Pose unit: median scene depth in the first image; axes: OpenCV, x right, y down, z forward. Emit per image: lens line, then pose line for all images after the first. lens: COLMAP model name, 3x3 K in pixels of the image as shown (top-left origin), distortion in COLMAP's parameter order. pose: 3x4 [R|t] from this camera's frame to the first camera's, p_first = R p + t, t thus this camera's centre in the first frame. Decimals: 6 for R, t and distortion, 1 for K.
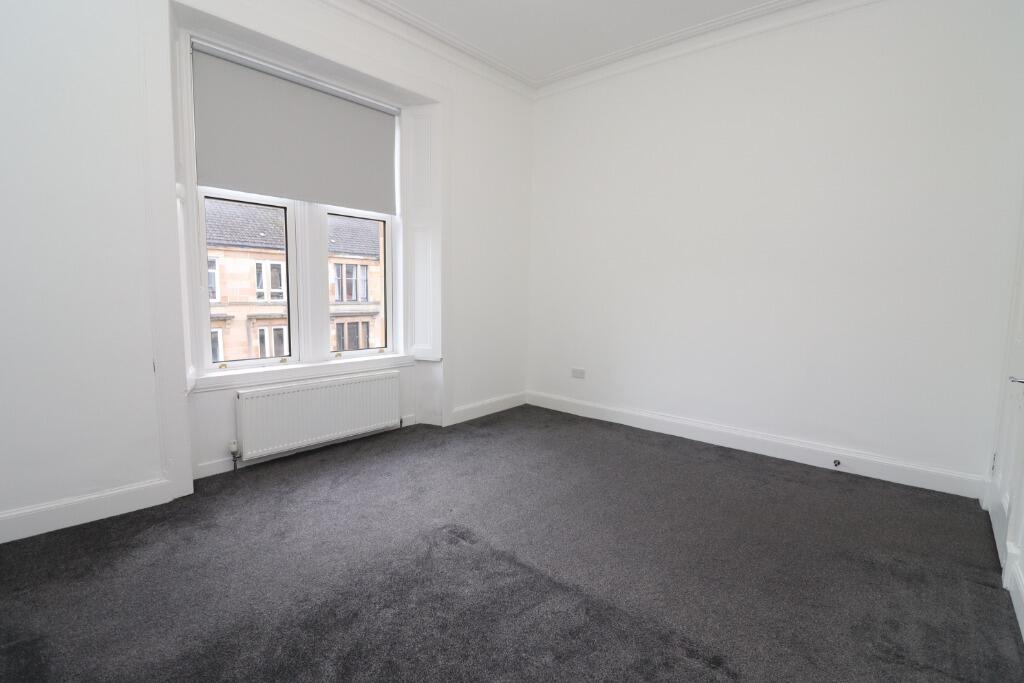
lens RADIAL K [[482.7, 0, 512.0], [0, 482.7, 341.5], [0, 0, 1]] dist [-0.000702, -0.000150]
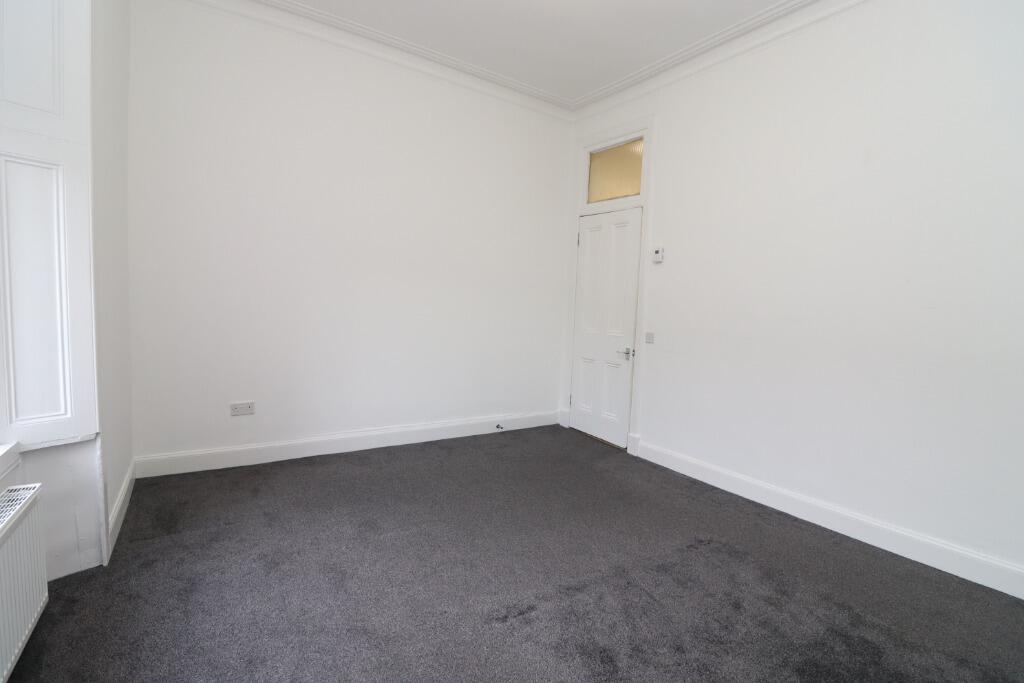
lens RADIAL K [[482.7, 0, 512.0], [0, 482.7, 341.5], [0, 0, 1]] dist [-0.000702, -0.000150]
pose [[0.266334, -0.076866, 0.960811, -0.537718], [0.065451, 0.995957, 0.061535, -0.065034], [-0.961656, 0.046497, 0.270288, 0.484230]]
